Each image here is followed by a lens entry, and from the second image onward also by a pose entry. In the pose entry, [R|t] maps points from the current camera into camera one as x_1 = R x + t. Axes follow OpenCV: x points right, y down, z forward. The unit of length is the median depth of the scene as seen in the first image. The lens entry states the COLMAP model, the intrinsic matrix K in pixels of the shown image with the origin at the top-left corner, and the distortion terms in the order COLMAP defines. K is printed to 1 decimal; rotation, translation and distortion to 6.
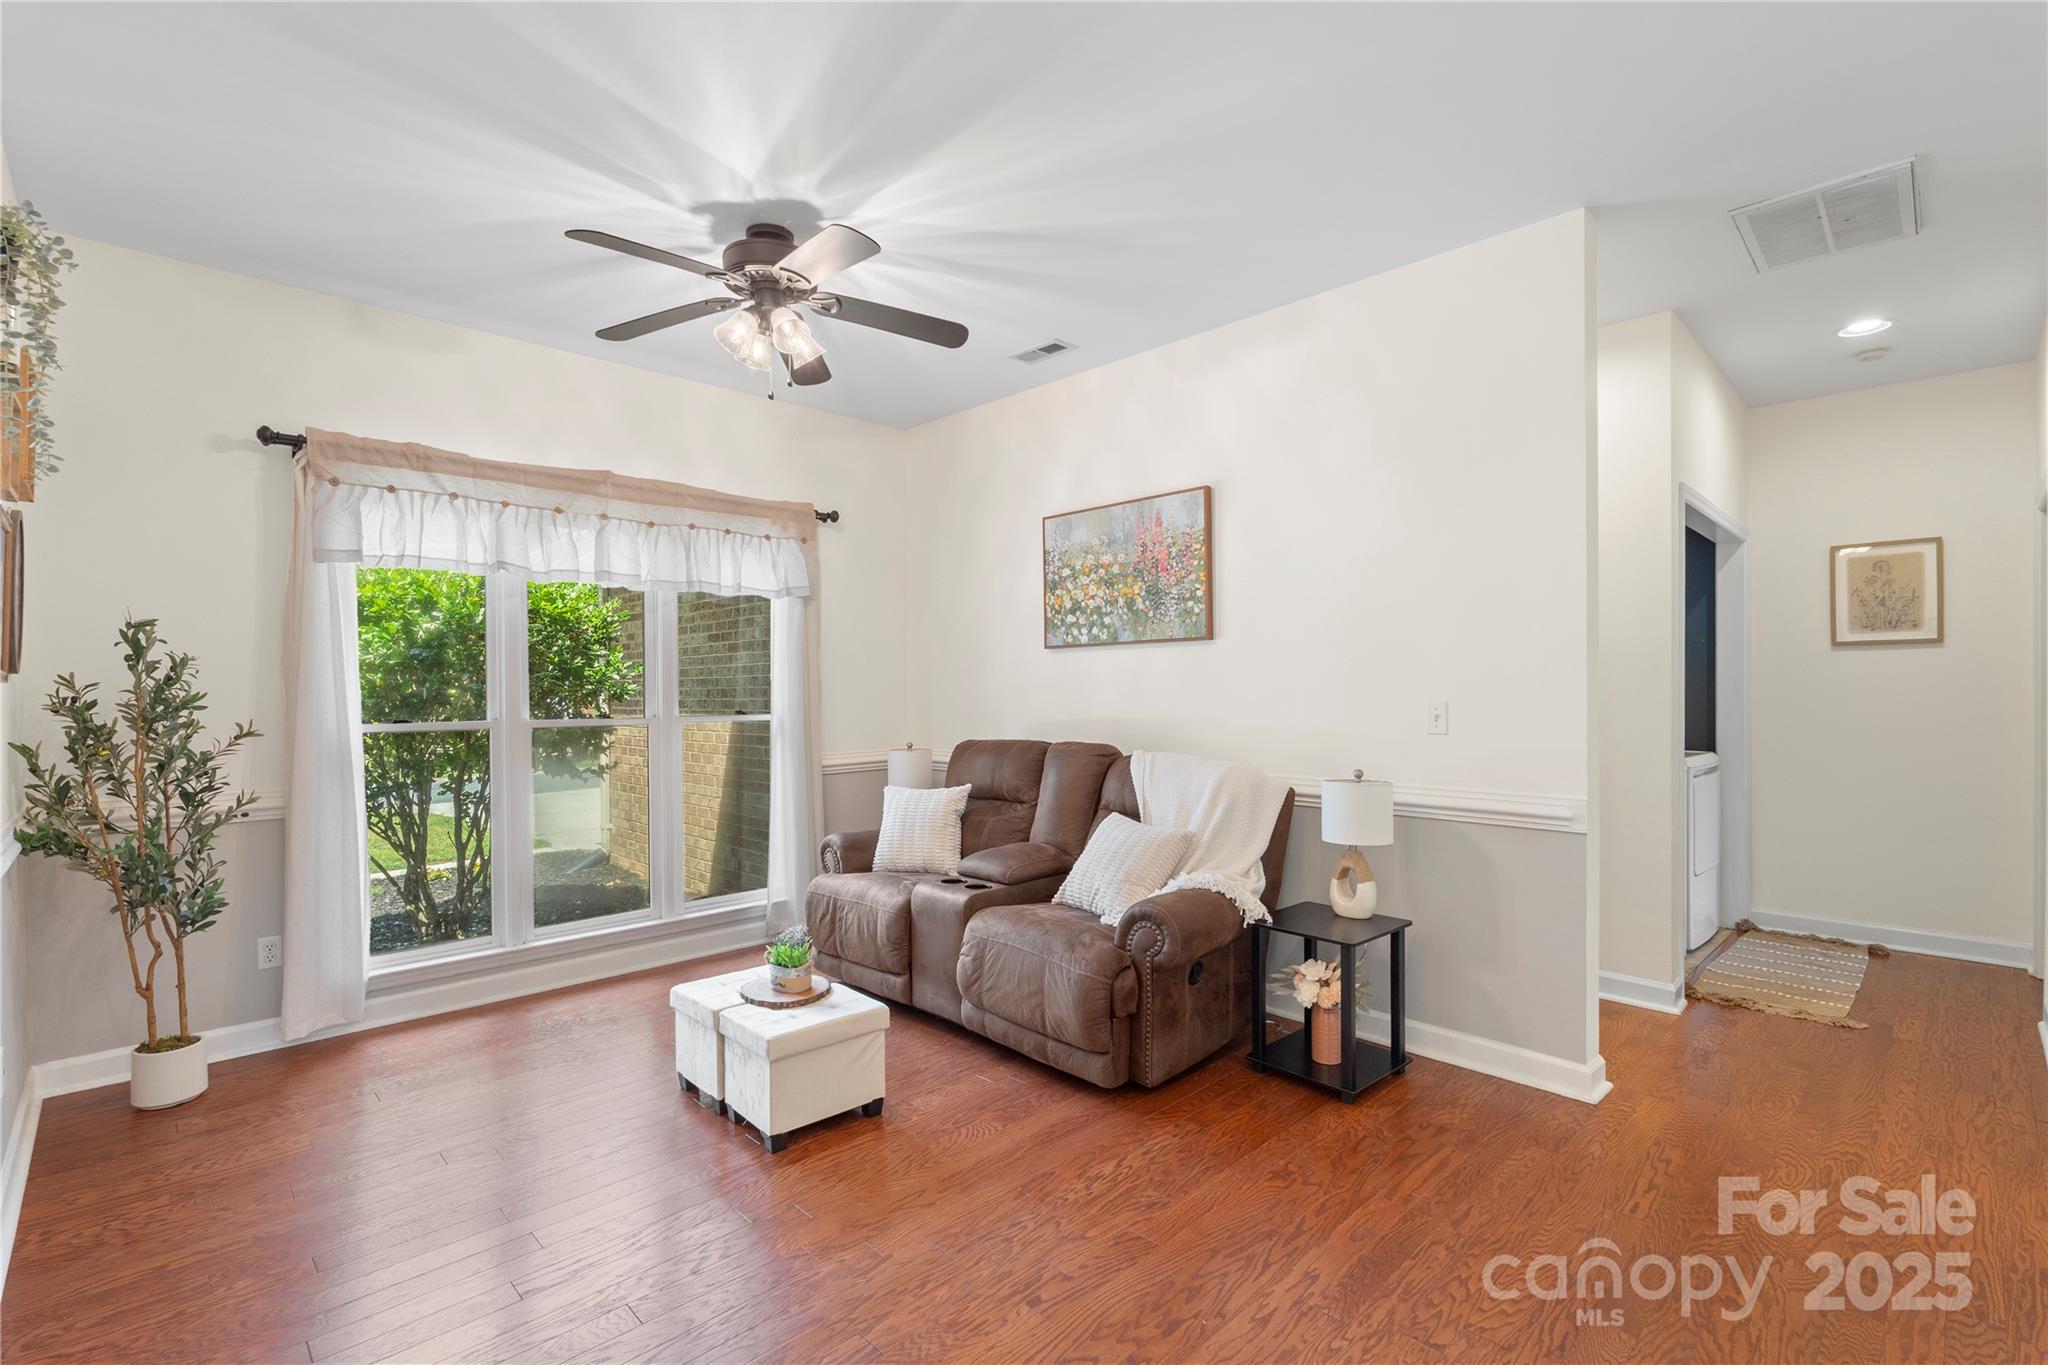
lens RADIAL K [[915.3, 0, 975.7], [0, 915.3, 684.7], [0, 0, 1]] dist [-0.004145, 0.000746]
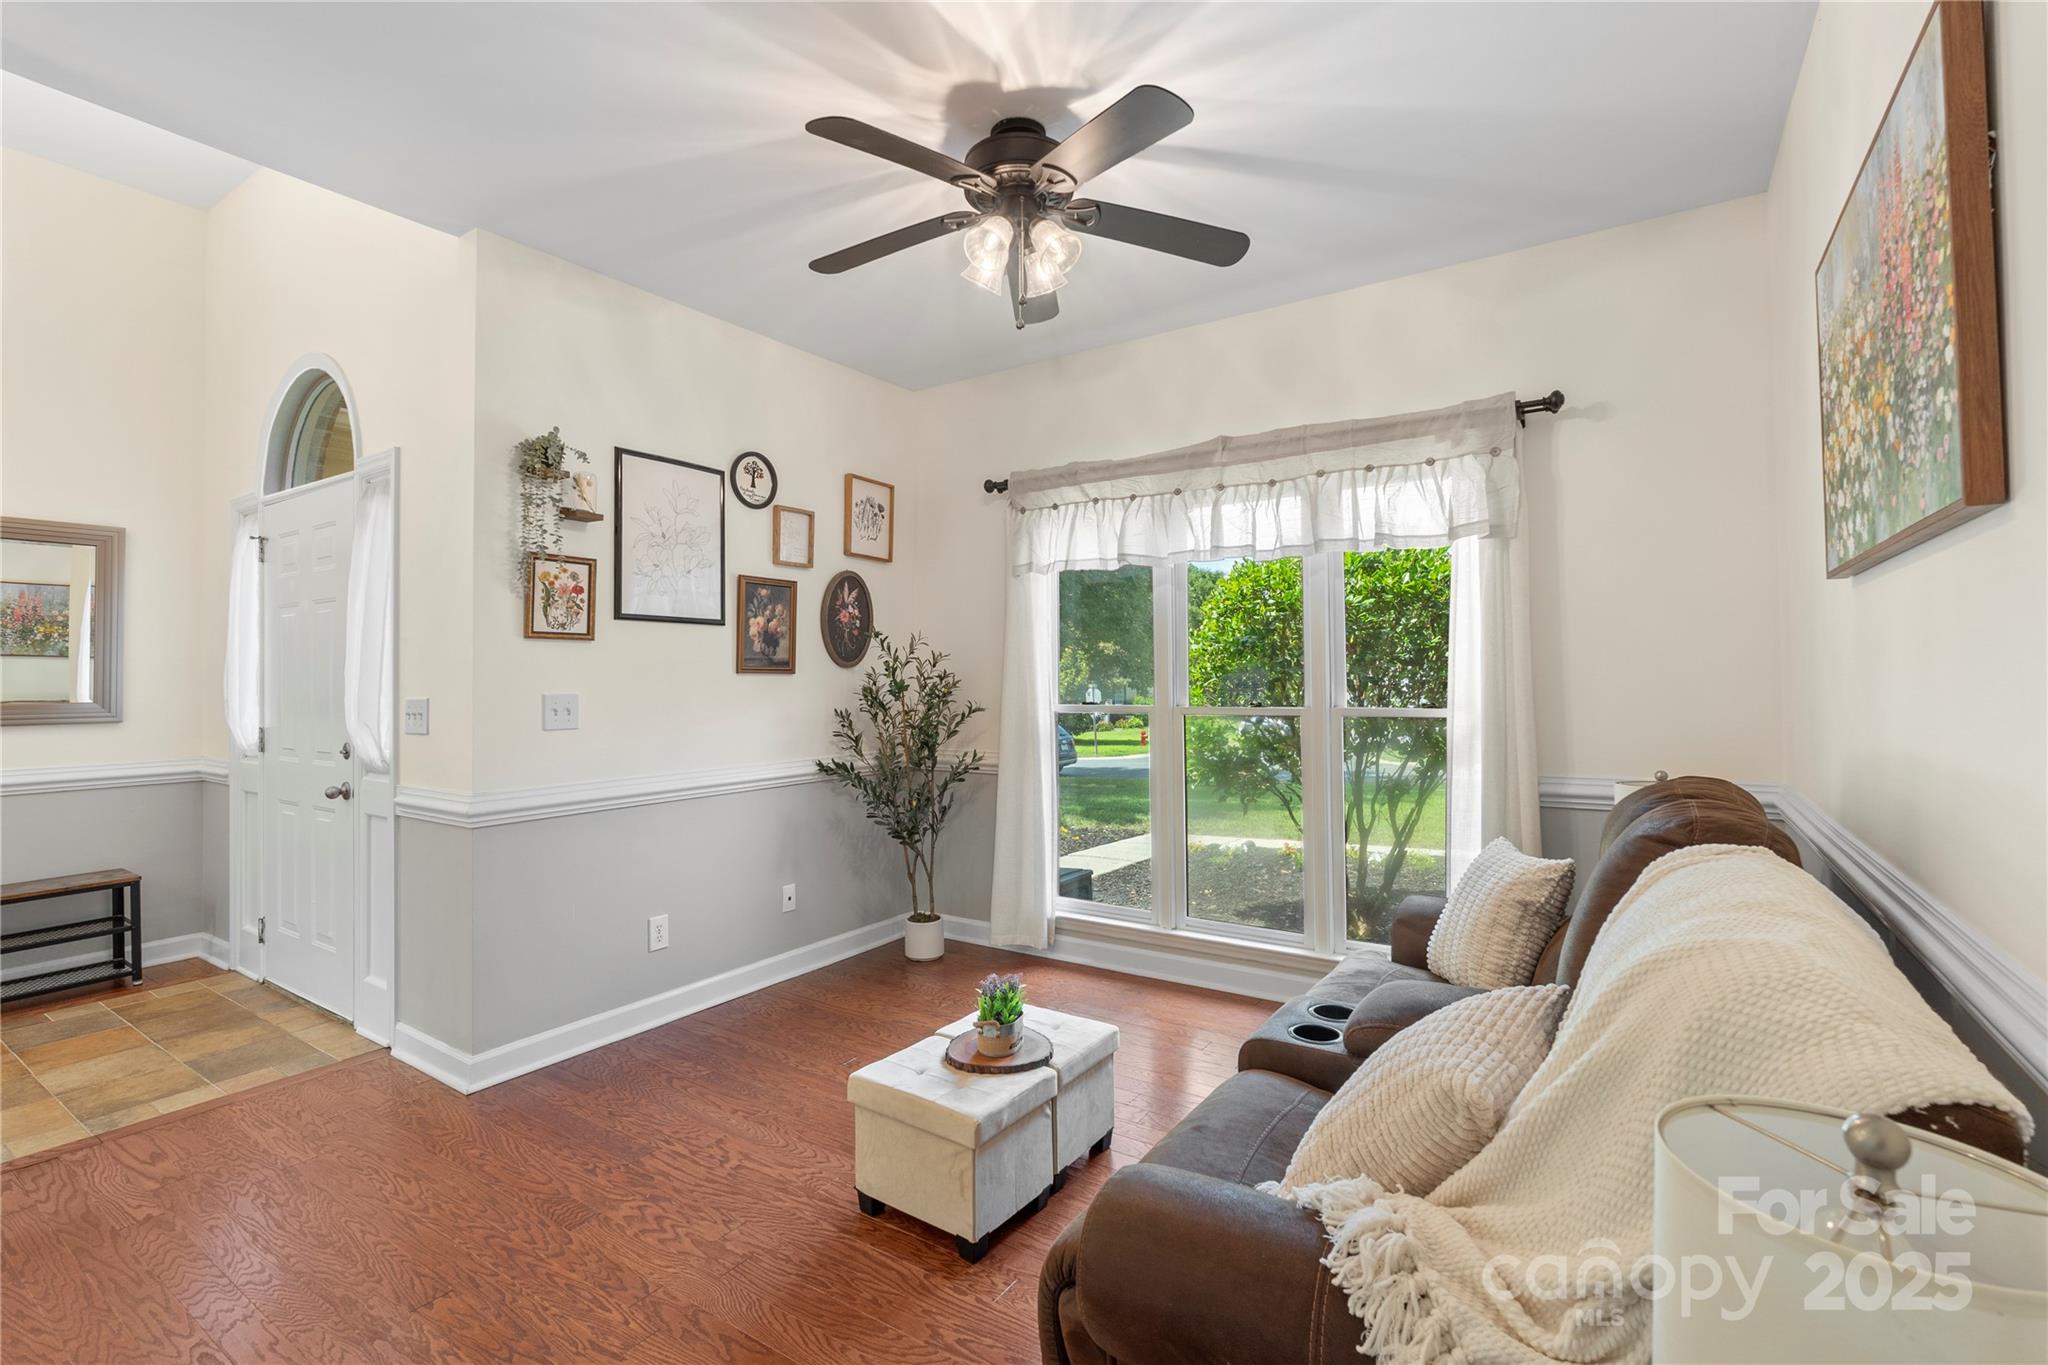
lens RADIAL K [[915.3, 0, 1029.1], [0, 915.3, 675.8], [0, 0, 1]] dist [-0.004145, 0.000746]
pose [[0.247172, -0.003271, -0.968966, 0.443458], [0.006389, 0.999978, -0.001746, 0.005636], [0.968951, -0.005759, 0.247187, 0.601285]]
